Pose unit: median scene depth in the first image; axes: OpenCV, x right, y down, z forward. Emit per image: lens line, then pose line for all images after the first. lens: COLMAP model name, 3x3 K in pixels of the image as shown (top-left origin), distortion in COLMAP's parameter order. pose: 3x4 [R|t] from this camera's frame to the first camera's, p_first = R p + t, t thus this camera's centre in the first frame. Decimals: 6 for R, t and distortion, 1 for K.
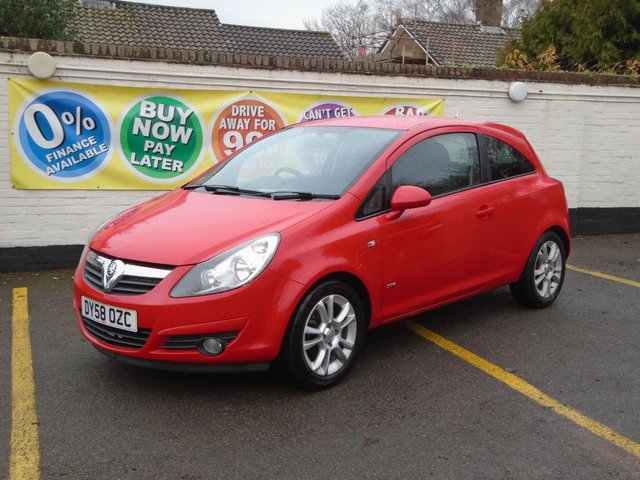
lens RADIAL K [[747.4, 0, 321.1], [0, 747.4, 235.7], [0, 0, 1]] dist [0.105642, 0.005113]
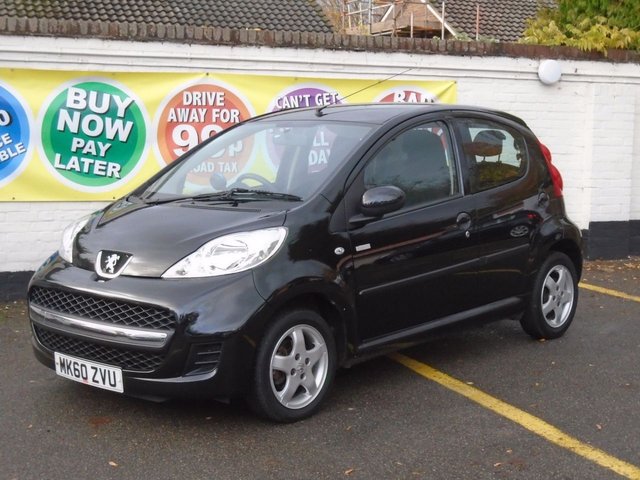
lens RADIAL K [[1031.5, 0, 318.7], [0, 1031.5, 240.2], [0, 0, 1]] dist [-0.007309, -0.031704]
pose [[0.999857, -0.011652, 0.012242, 0.007178], [0.012010, 0.999489, -0.029620, 0.014046], [-0.011890, 0.029763, 0.999486, -0.067656]]
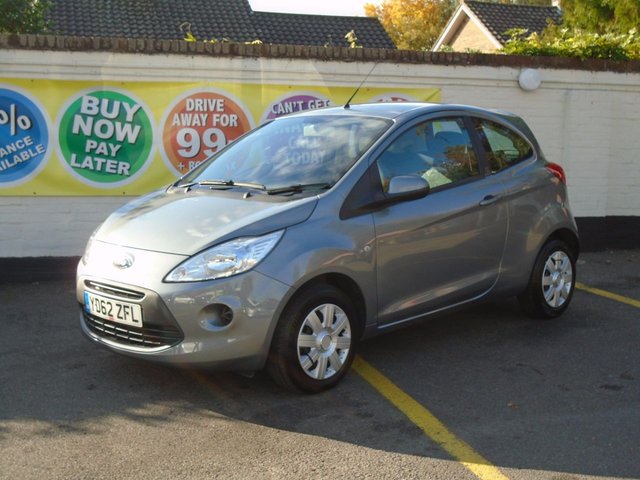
lens RADIAL K [[867.5, 0, 319.7], [0, 867.5, 241.5], [0, 0, 1]] dist [-0.024550, 0.003278]
pose [[0.996148, 0.000038, -0.087686, 0.125487], [-0.001162, 0.999918, -0.012769, 0.005855], [0.087678, 0.012821, 0.996066, 0.006956]]
